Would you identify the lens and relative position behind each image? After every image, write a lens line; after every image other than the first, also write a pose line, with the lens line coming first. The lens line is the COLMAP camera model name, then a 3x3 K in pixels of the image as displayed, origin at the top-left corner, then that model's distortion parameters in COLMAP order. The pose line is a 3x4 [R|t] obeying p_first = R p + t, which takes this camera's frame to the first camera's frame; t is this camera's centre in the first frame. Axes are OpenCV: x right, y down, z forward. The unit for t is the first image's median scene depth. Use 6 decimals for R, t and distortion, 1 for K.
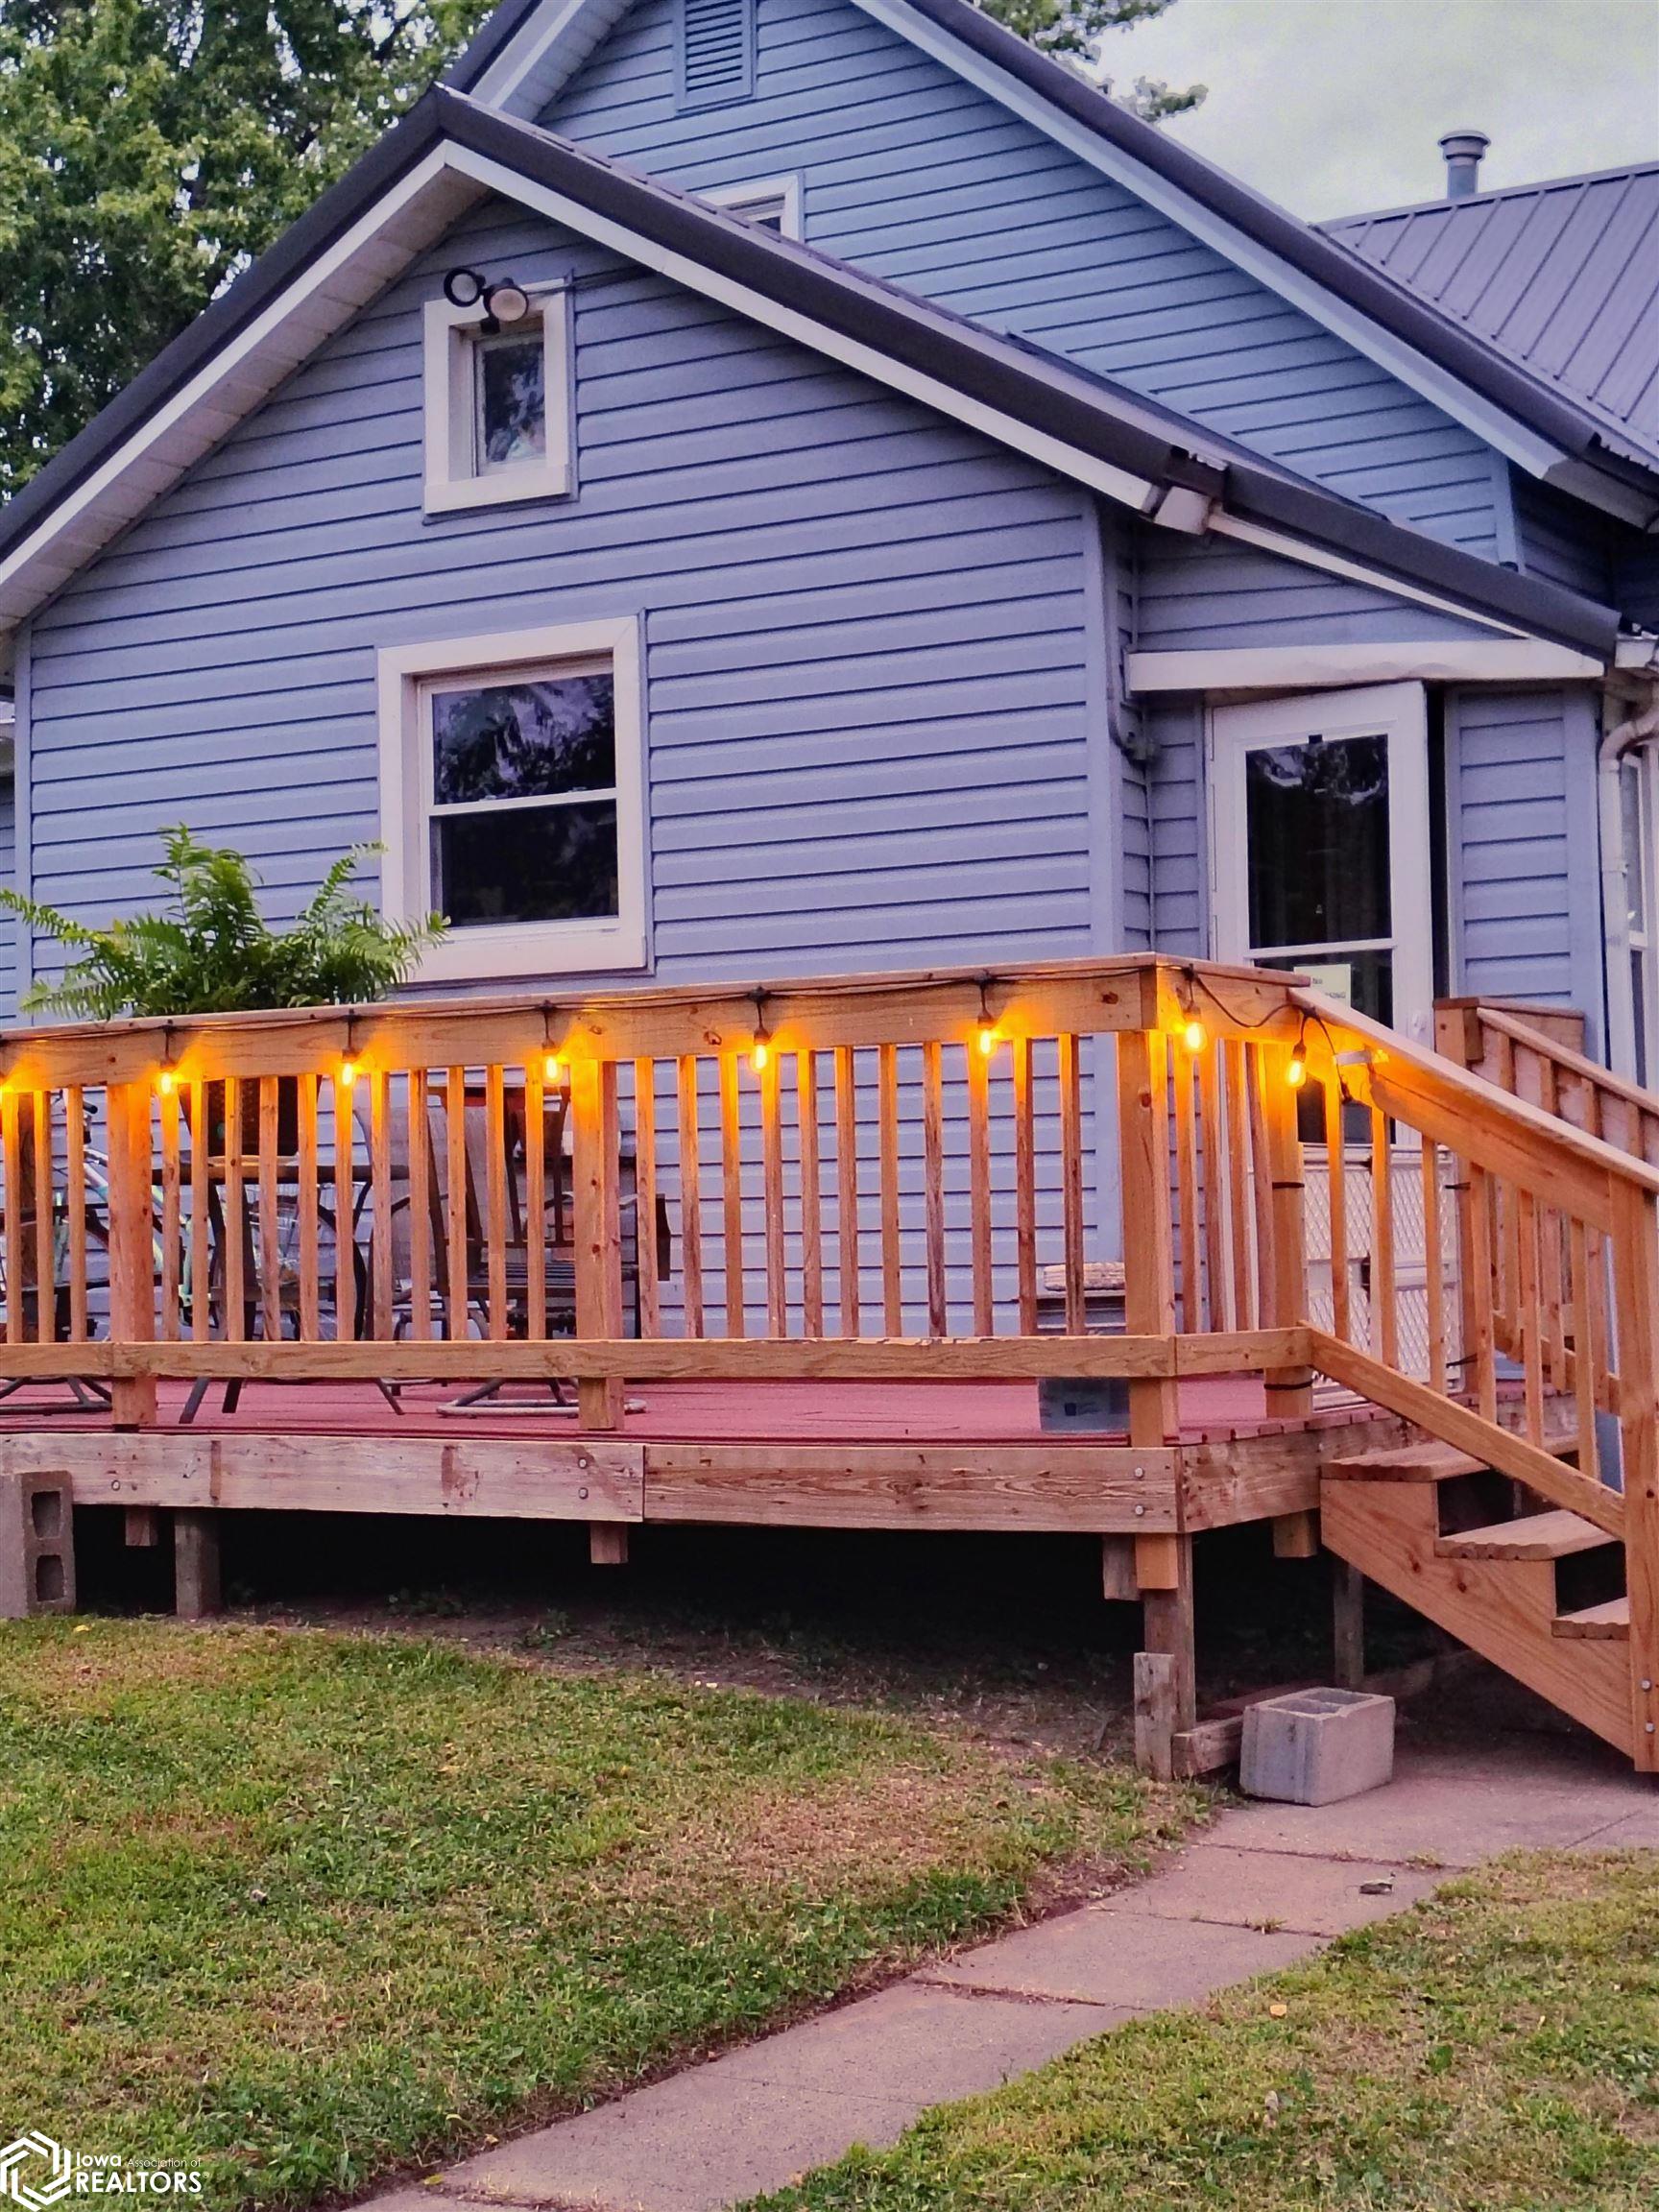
lens RADIAL K [[3484.5, 0, 829.5], [0, 3484.5, 1106.0], [0, 0, 1]] dist [-0.005842, -0.022064]
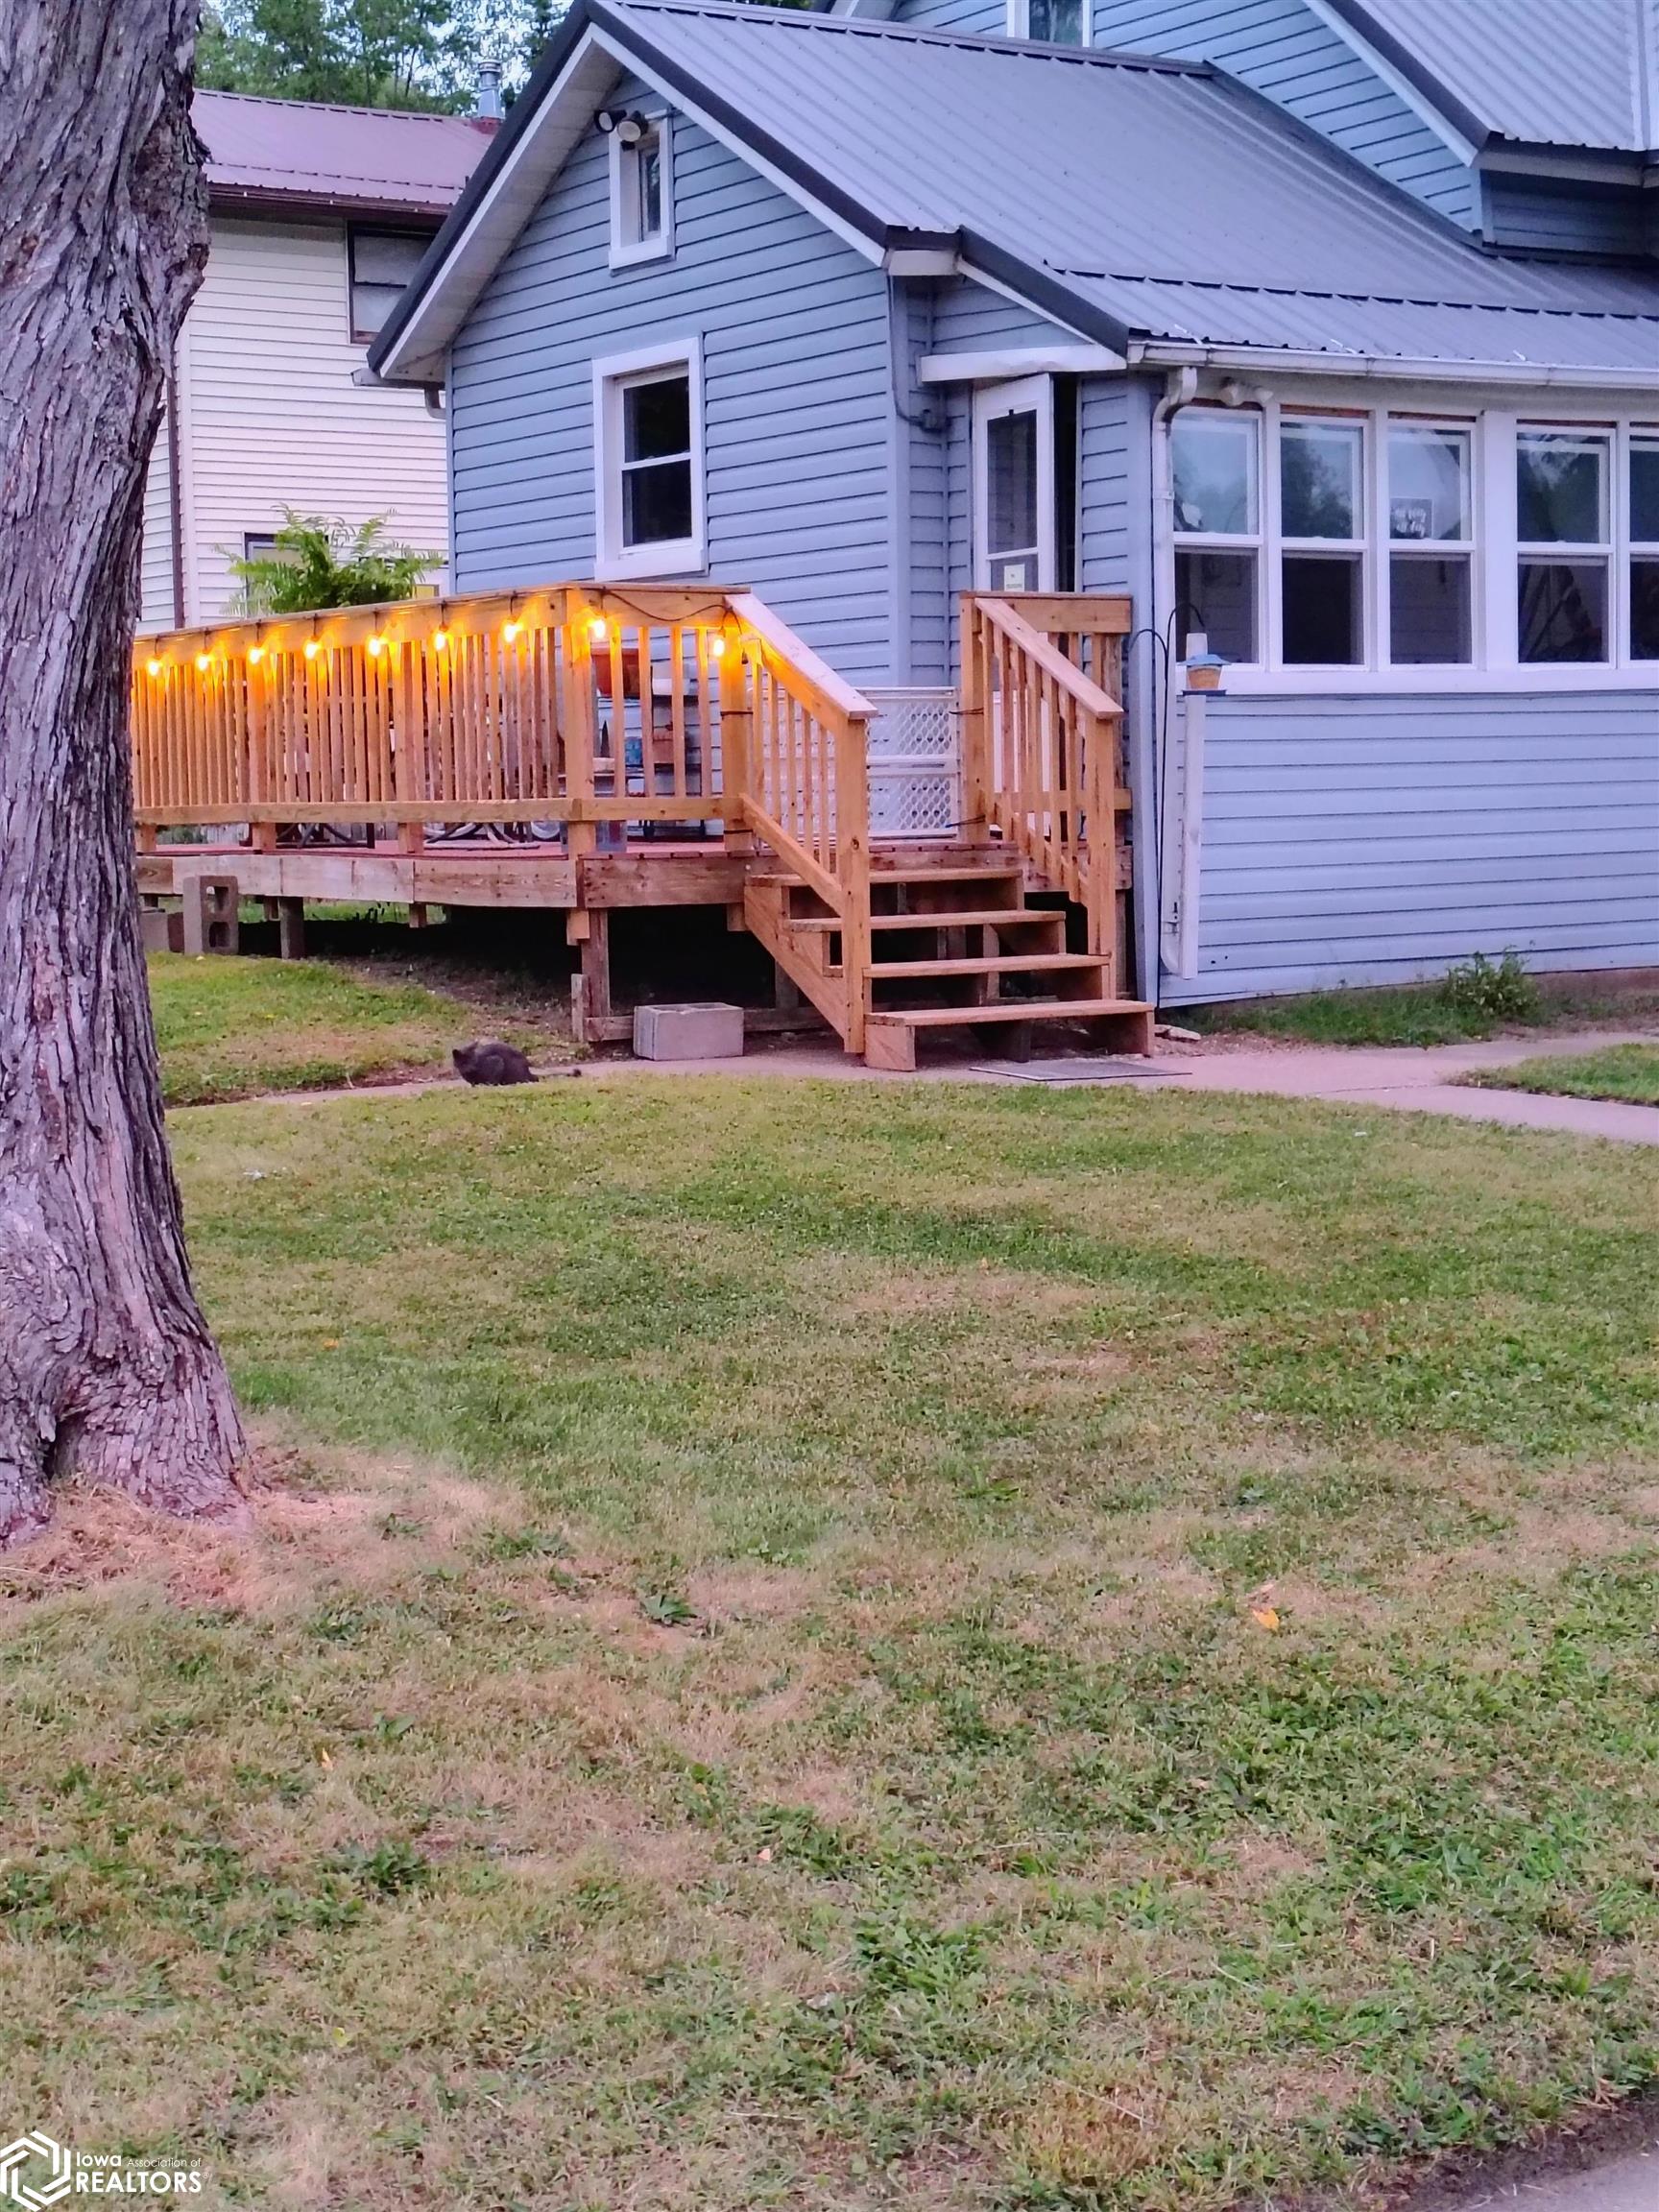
lens RADIAL K [[3484.5, 0, 829.5], [0, 3484.5, 1106.0], [0, 0, 1]] dist [-0.005842, -0.022064]
pose [[0.899076, 0.046497, -0.435317, 0.731100], [0.012513, 0.991208, 0.131718, -0.007835], [0.437614, -0.123871, 0.890590, -0.404311]]
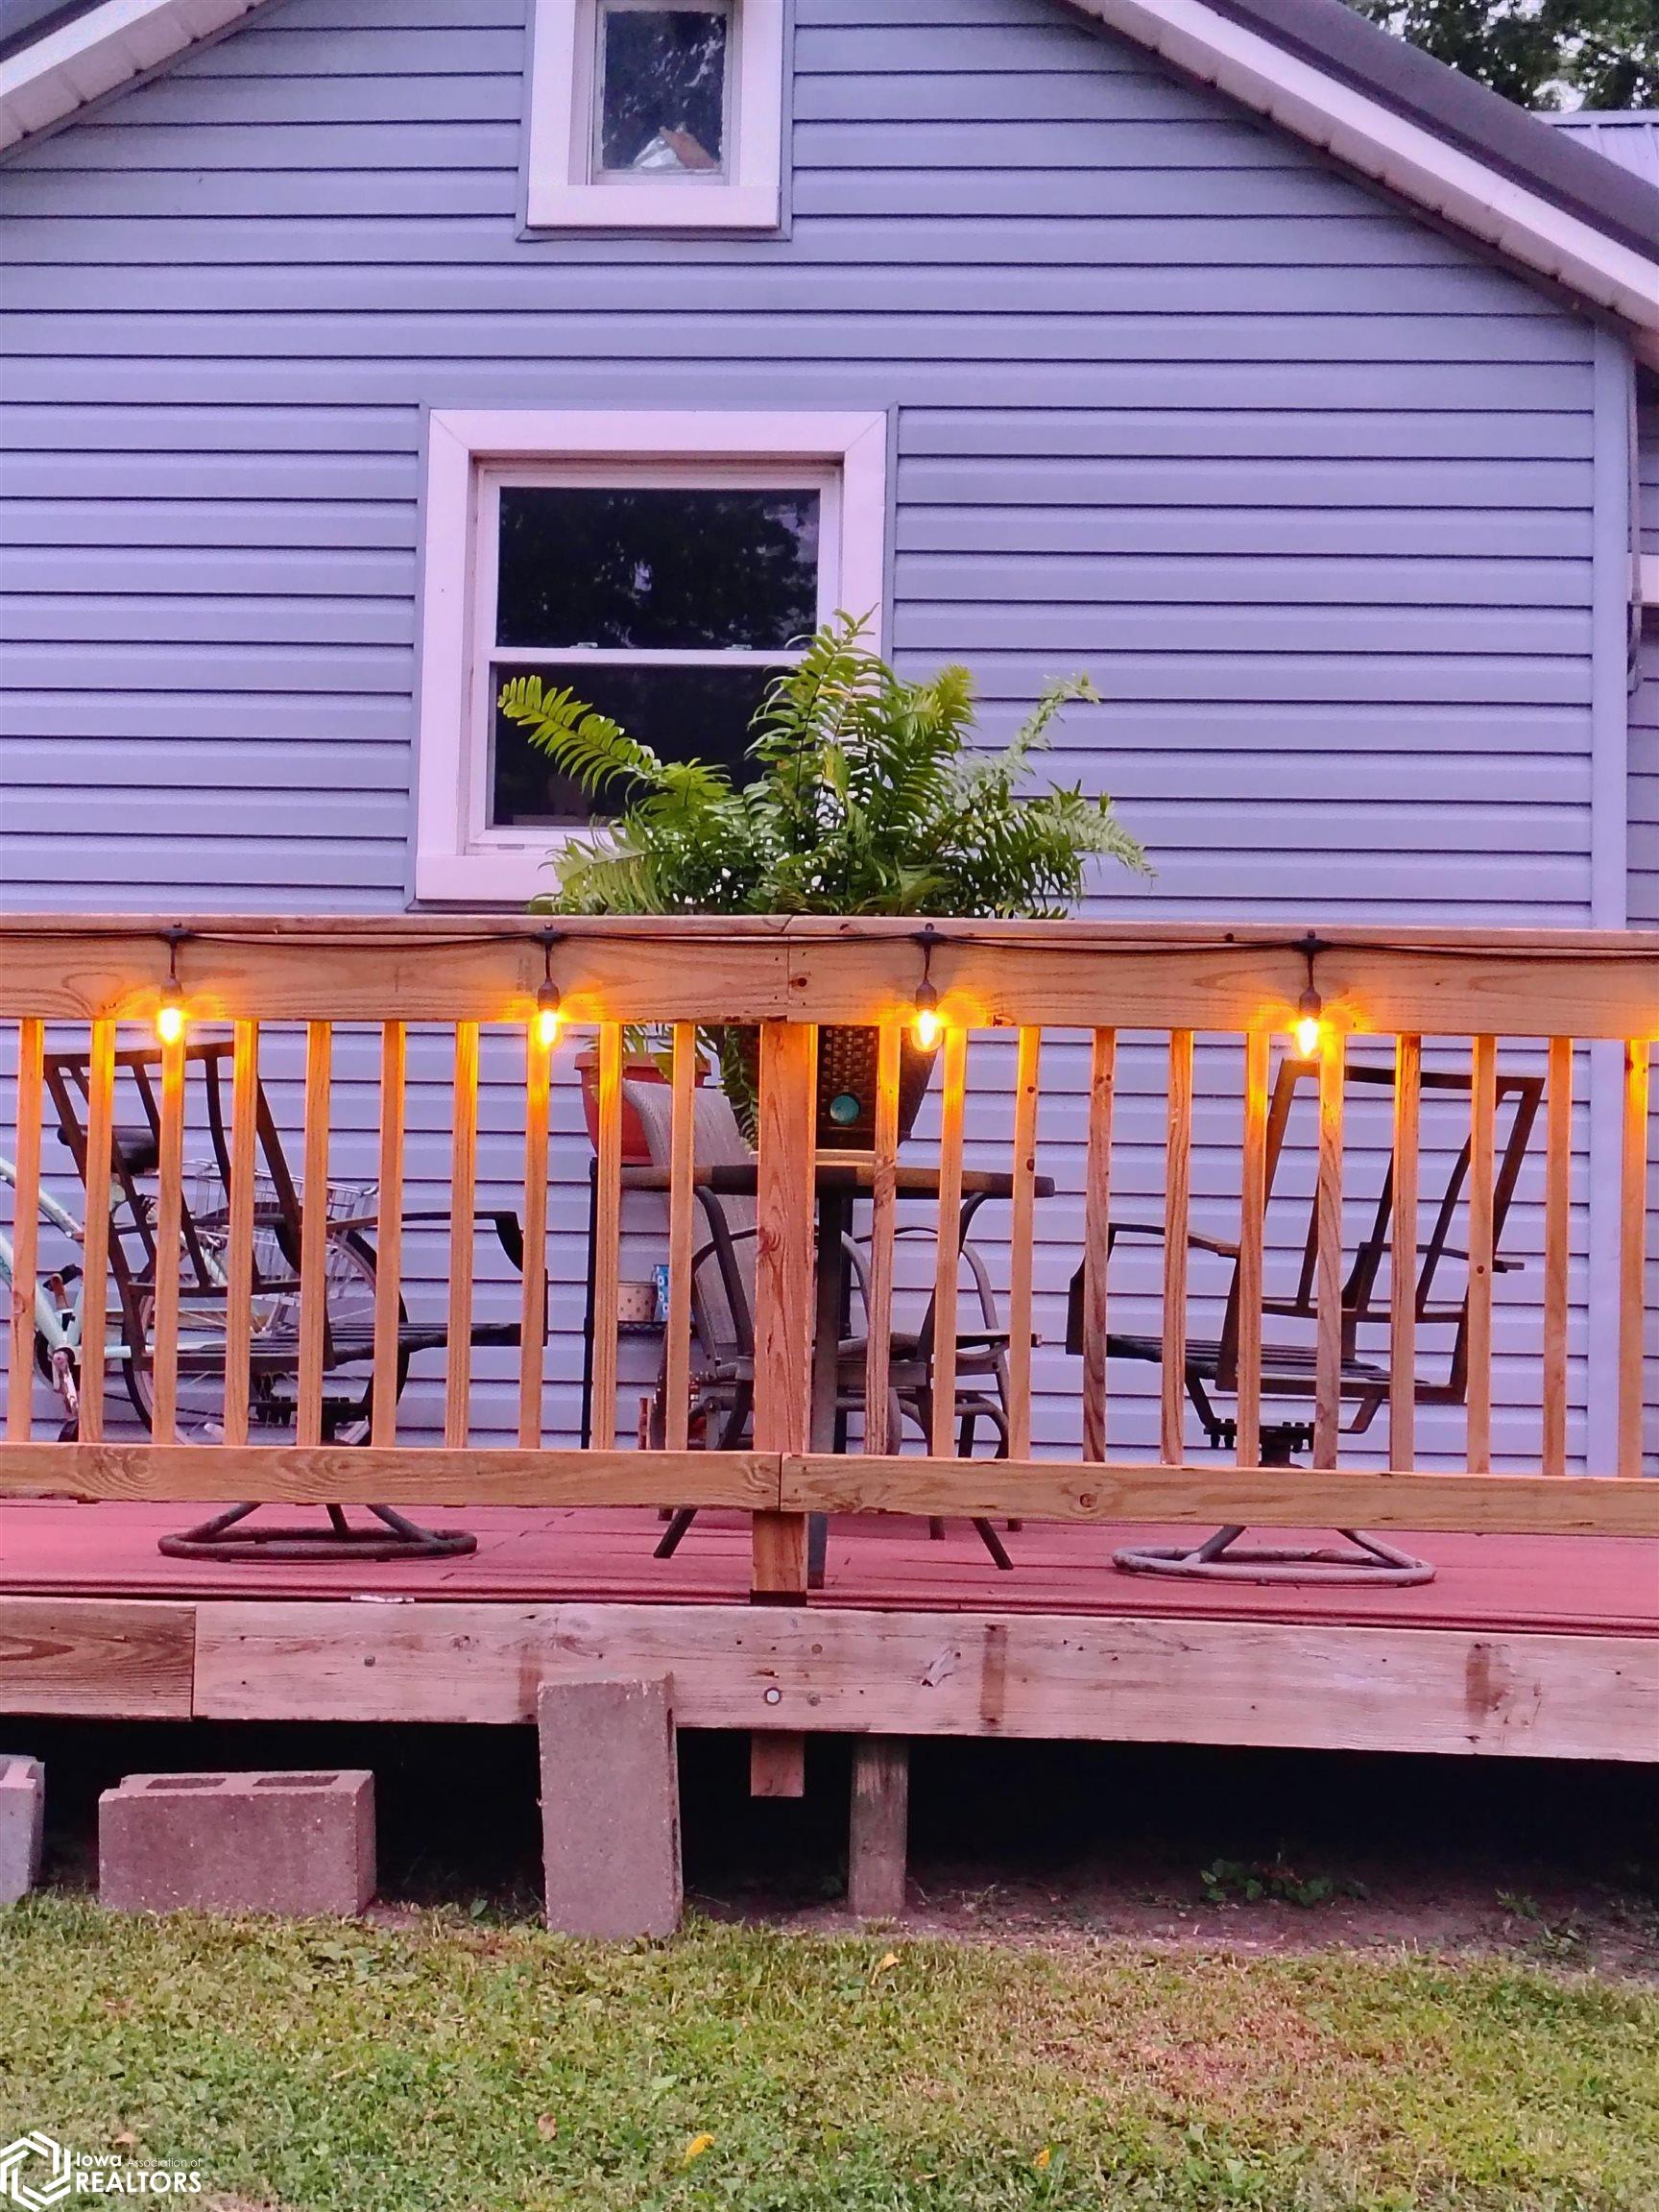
lens RADIAL K [[3484.5, 0, 829.5], [0, 3484.5, 1106.0], [0, 0, 1]] dist [-0.005842, -0.022064]
pose [[0.894130, 0.062829, 0.443378, -0.401205], [-0.058469, 0.998012, -0.023514, 0.018692], [-0.443974, -0.004899, 0.896026, 0.399356]]
